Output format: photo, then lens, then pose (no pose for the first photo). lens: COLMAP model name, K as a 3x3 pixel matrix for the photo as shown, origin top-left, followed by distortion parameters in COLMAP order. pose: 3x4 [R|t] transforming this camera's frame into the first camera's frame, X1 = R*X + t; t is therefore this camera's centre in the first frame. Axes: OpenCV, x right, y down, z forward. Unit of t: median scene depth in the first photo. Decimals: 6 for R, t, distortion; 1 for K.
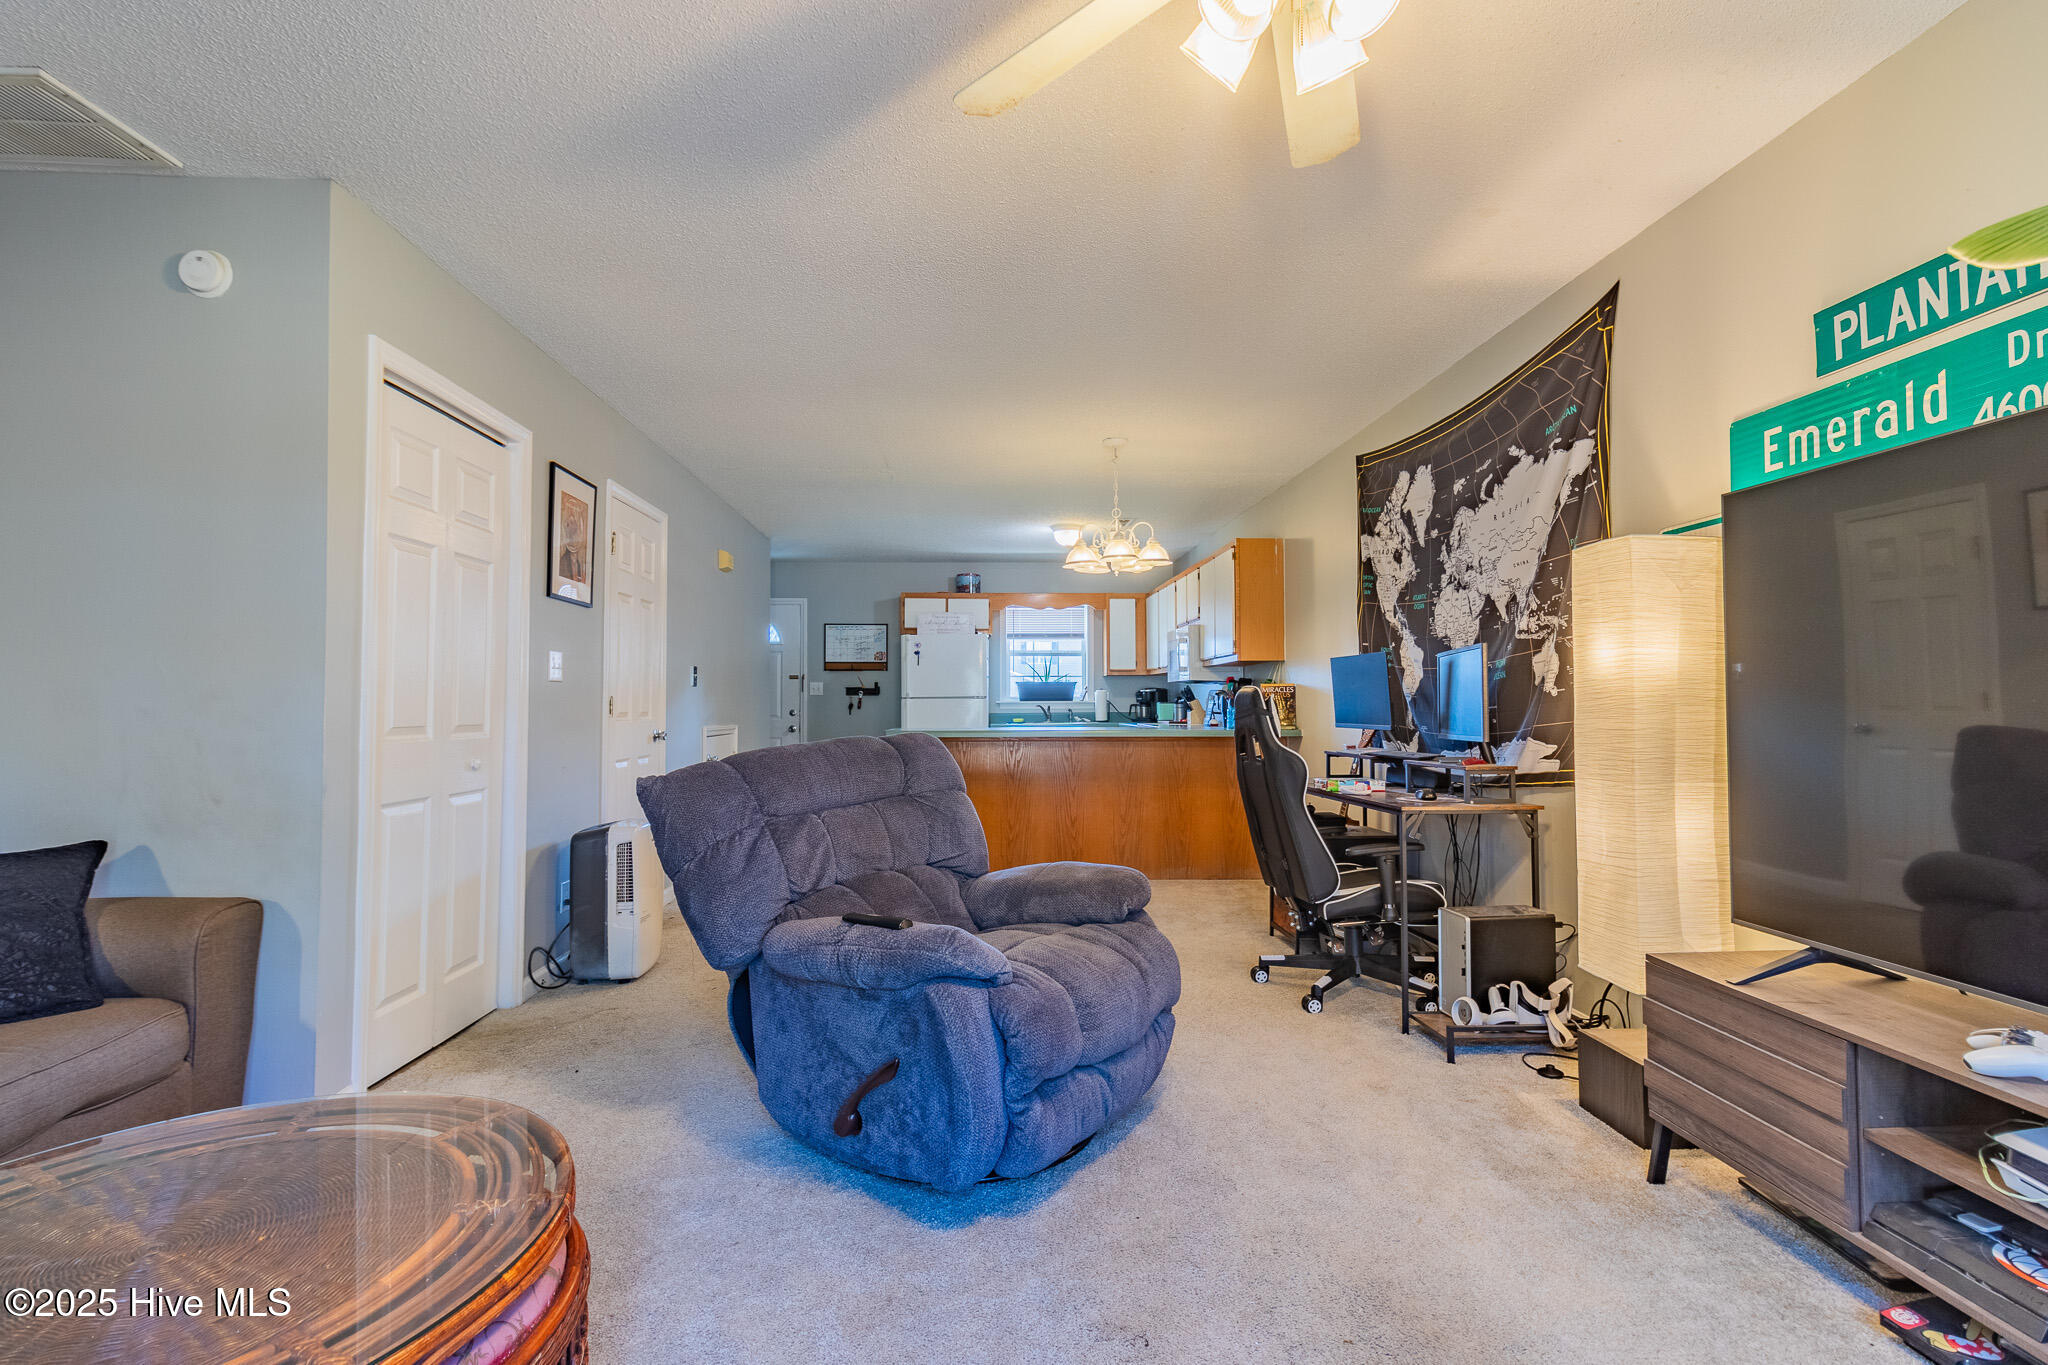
lens RADIAL K [[955.2, 0, 1017.9], [0, 955.2, 678.8], [0, 0, 1]] dist [0.002328, 0.000329]
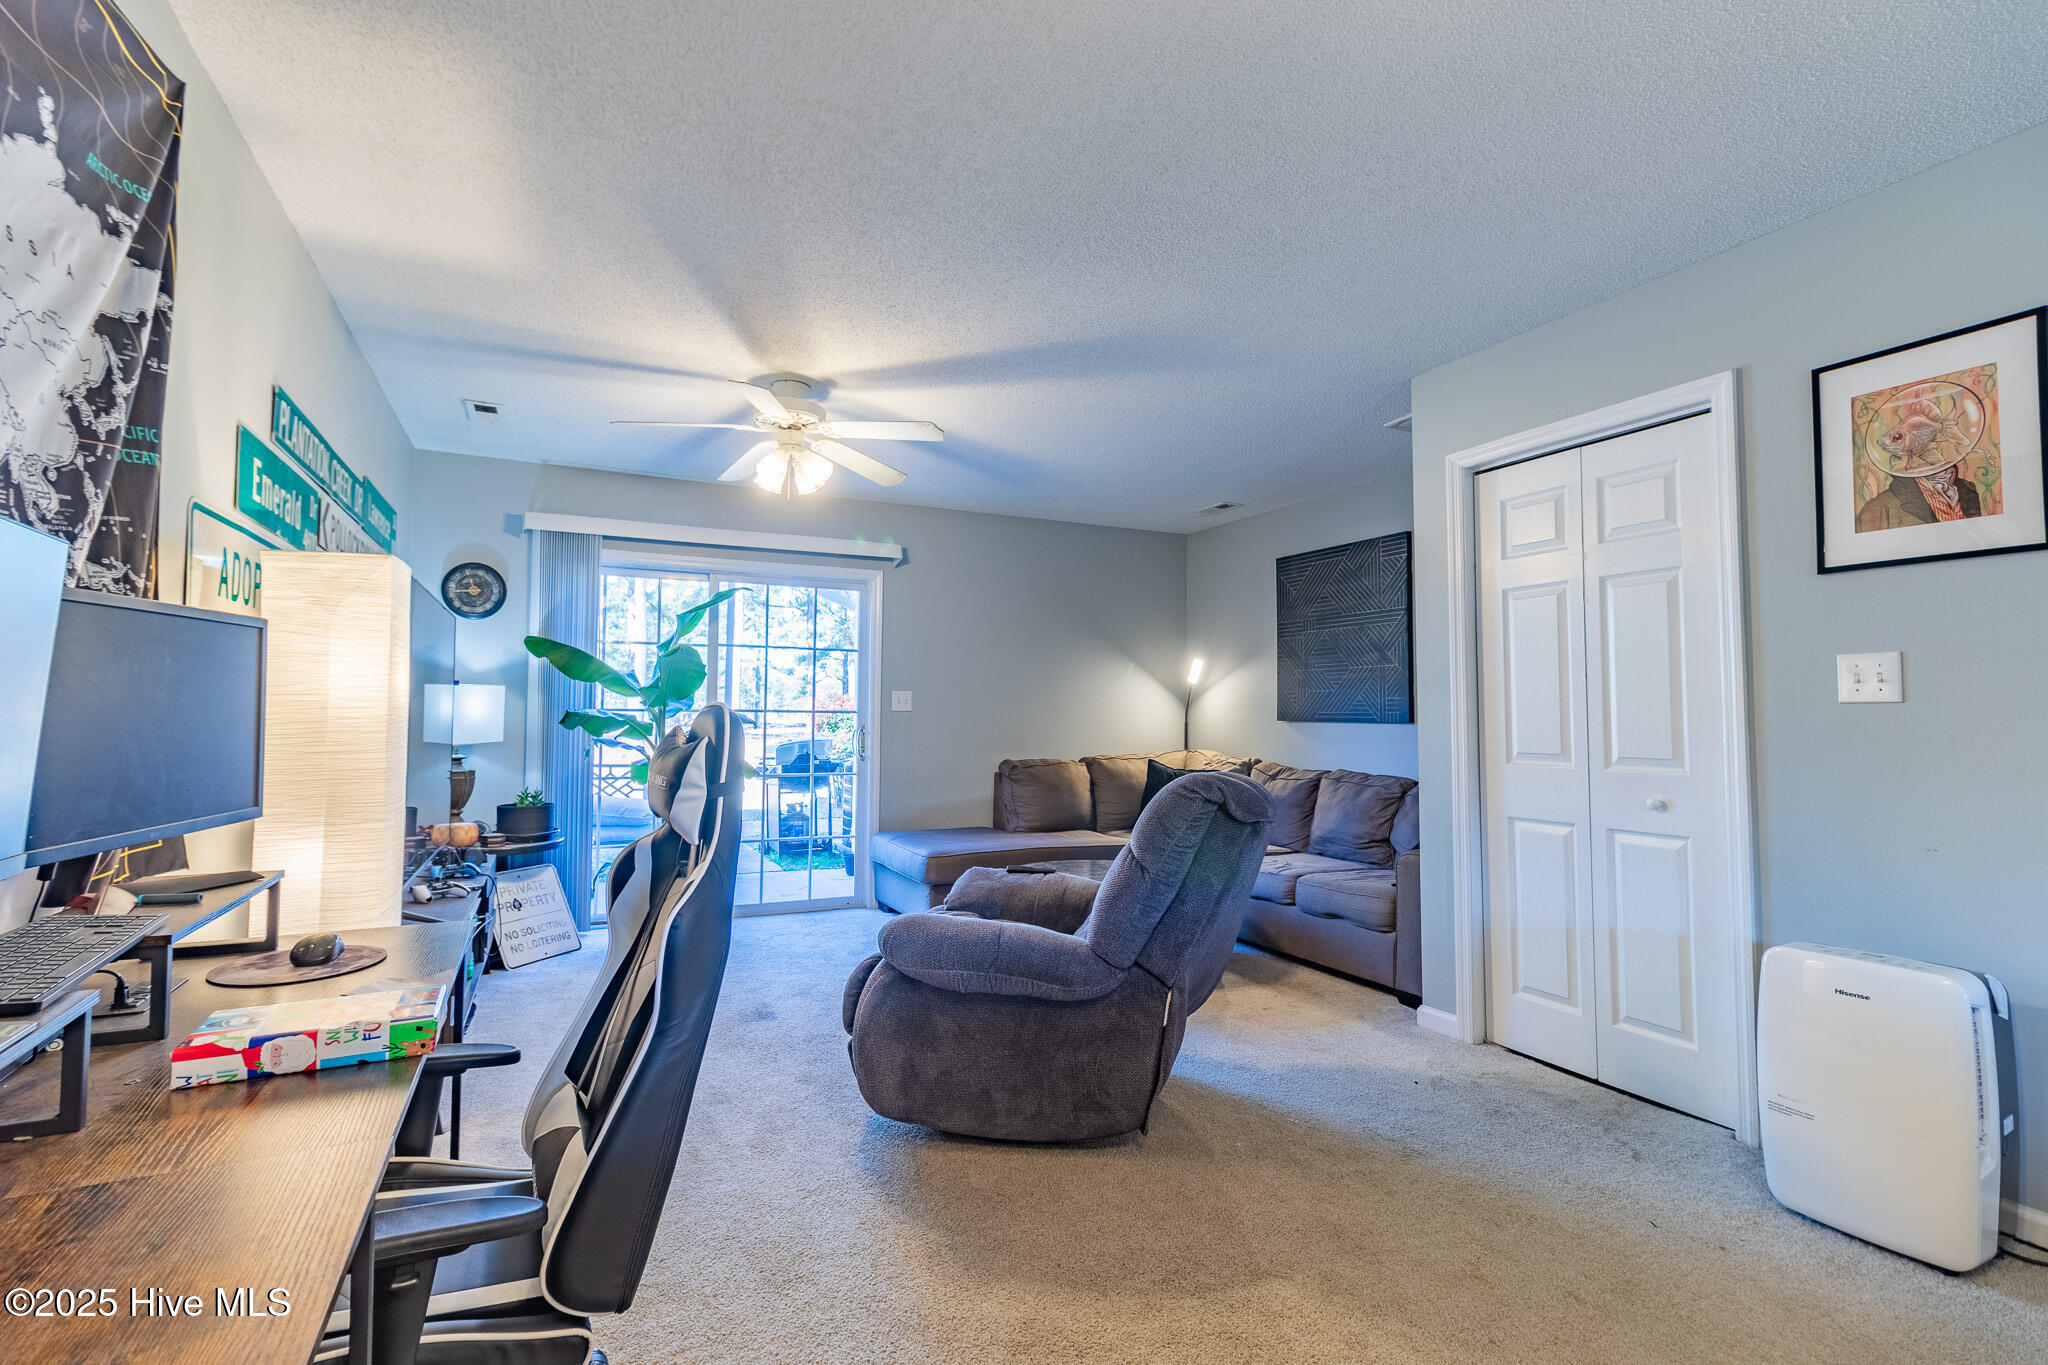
lens RADIAL K [[955.2, 0, 1017.9], [0, 955.2, 678.8], [0, 0, 1]] dist [0.002328, 0.000329]
pose [[-0.923445, -0.019505, -0.383236, 0.364479], [0.006070, 0.997840, -0.065412, 0.034400], [0.383684, -0.062731, -0.921332, 1.881129]]
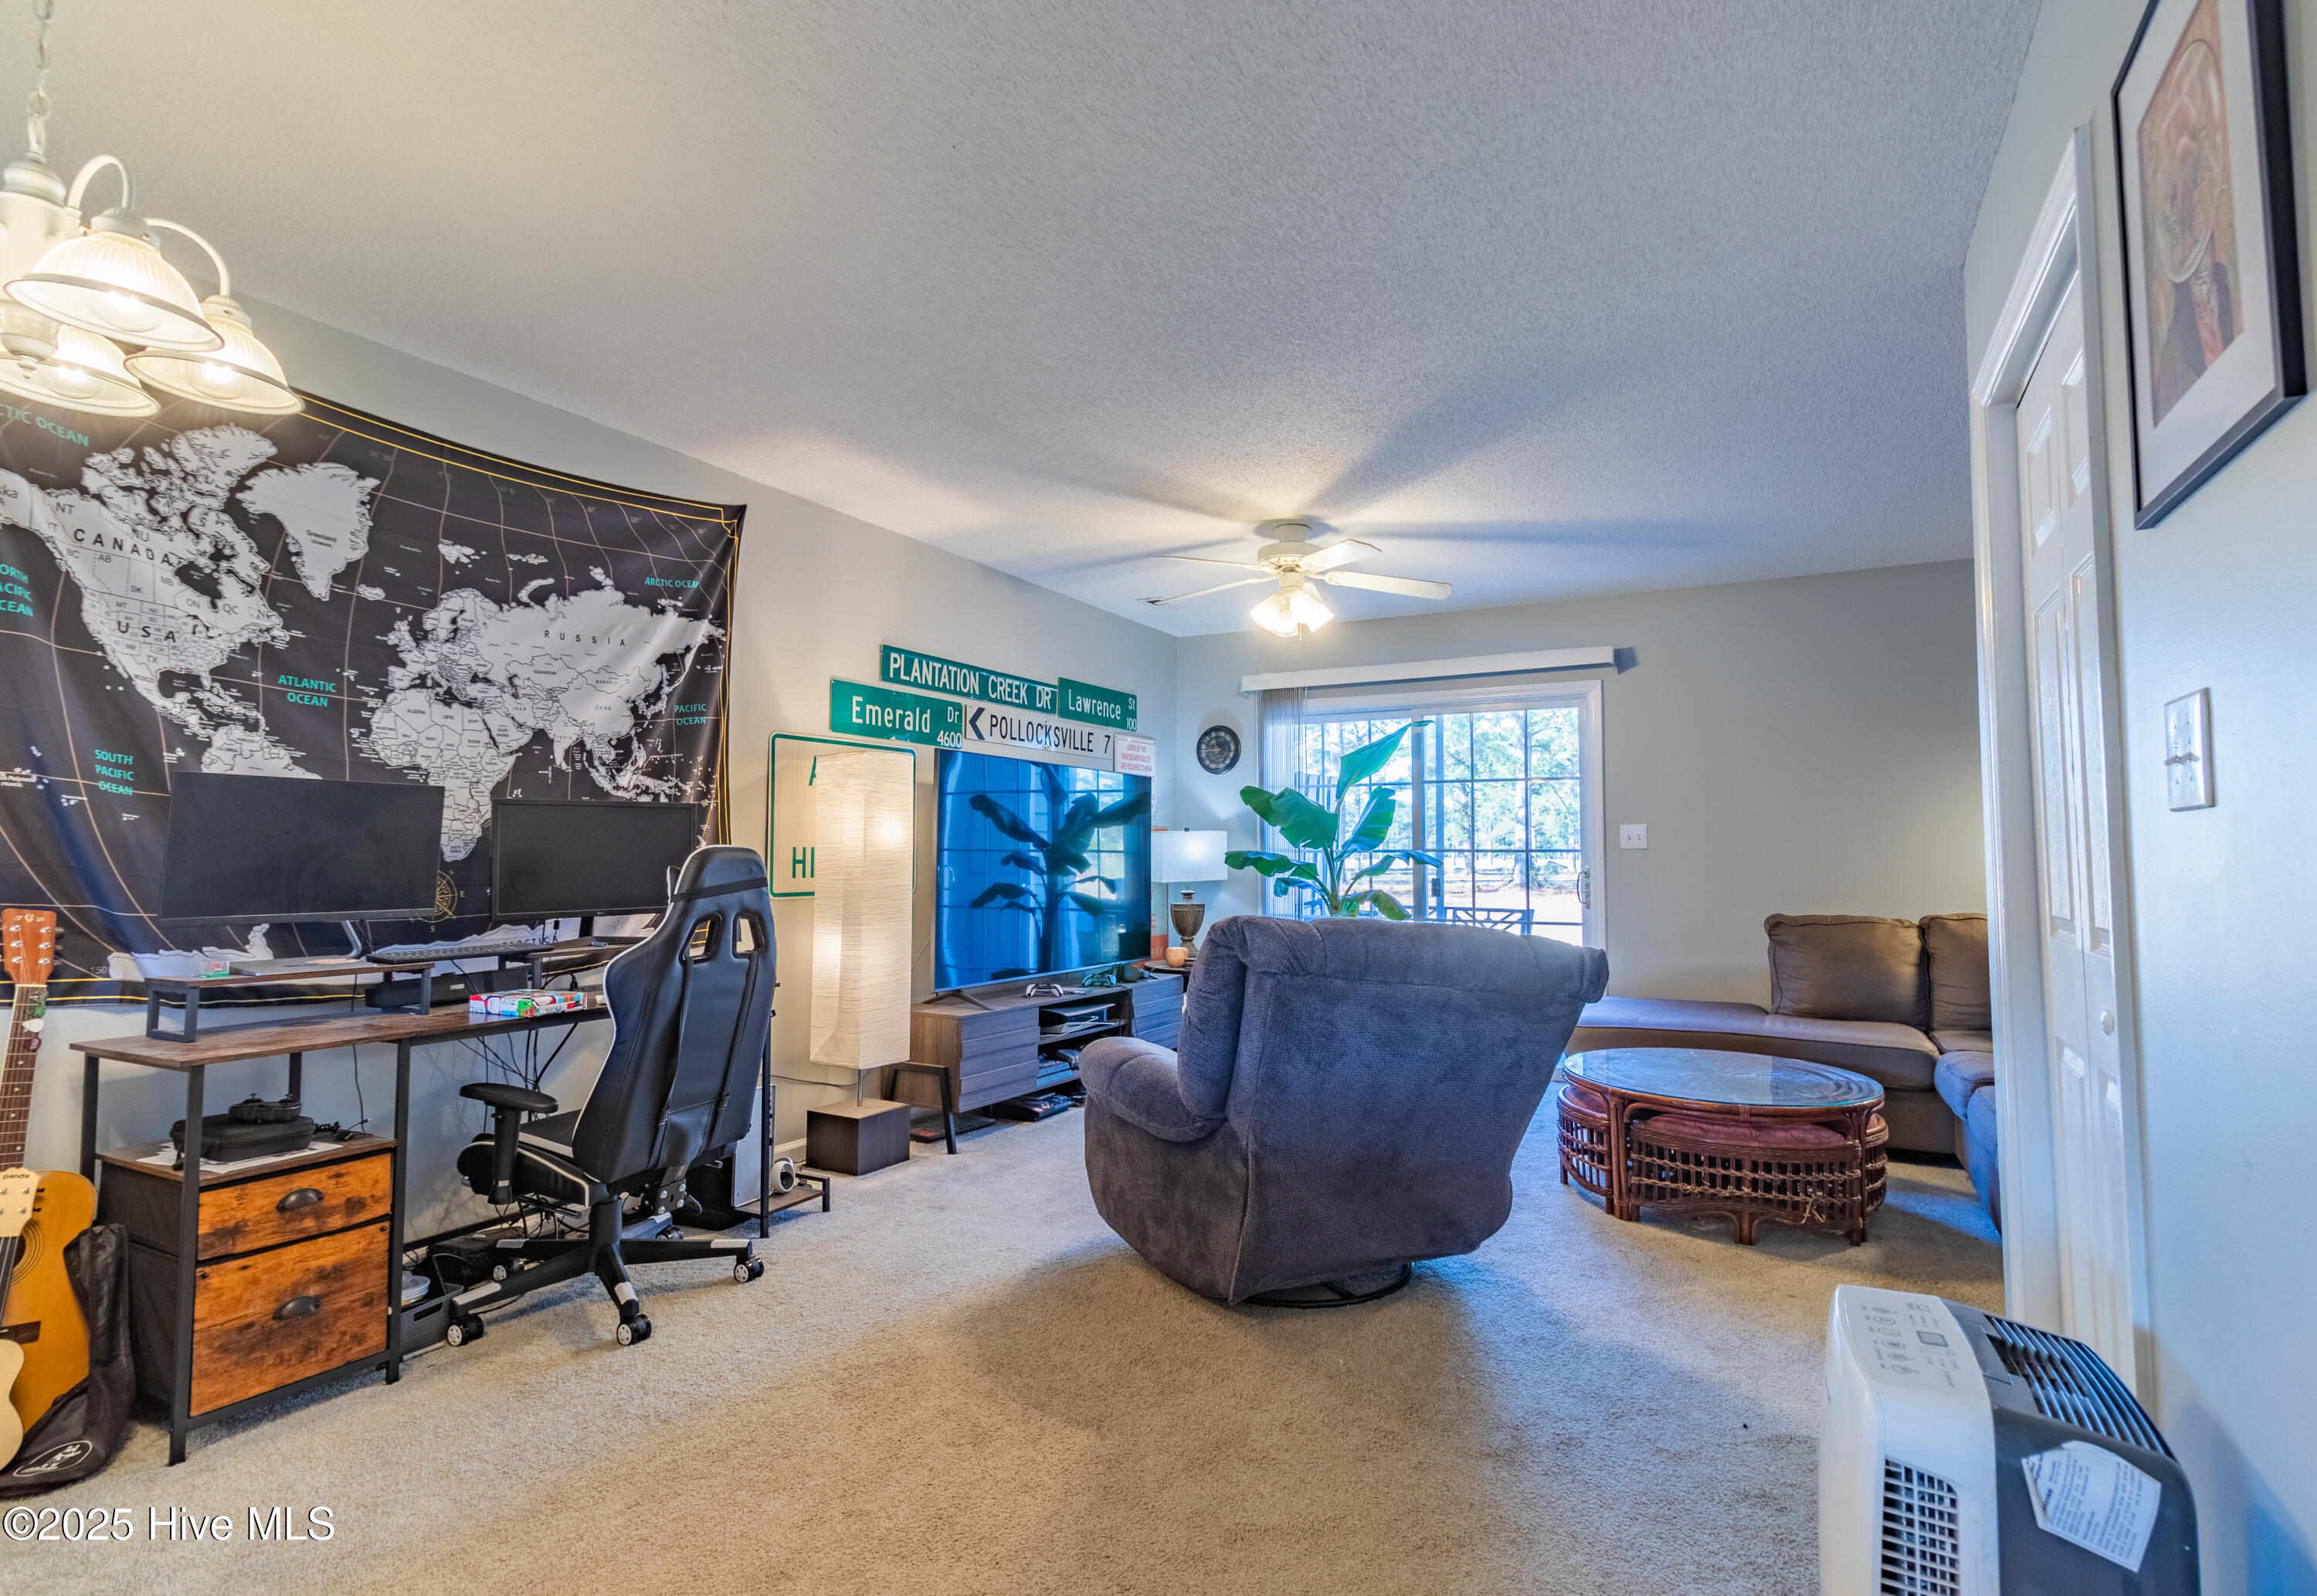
lens RADIAL K [[1124.4, 0, 1187.0], [0, 1124.4, 796.5], [0, 0, 1]] dist [-0.000154, -0.000233]
pose [[-0.856404, 0.029121, 0.515484, -0.557585], [-0.013398, 0.996818, -0.078571, 0.040692], [-0.516132, -0.074195, -0.853289, 1.959522]]
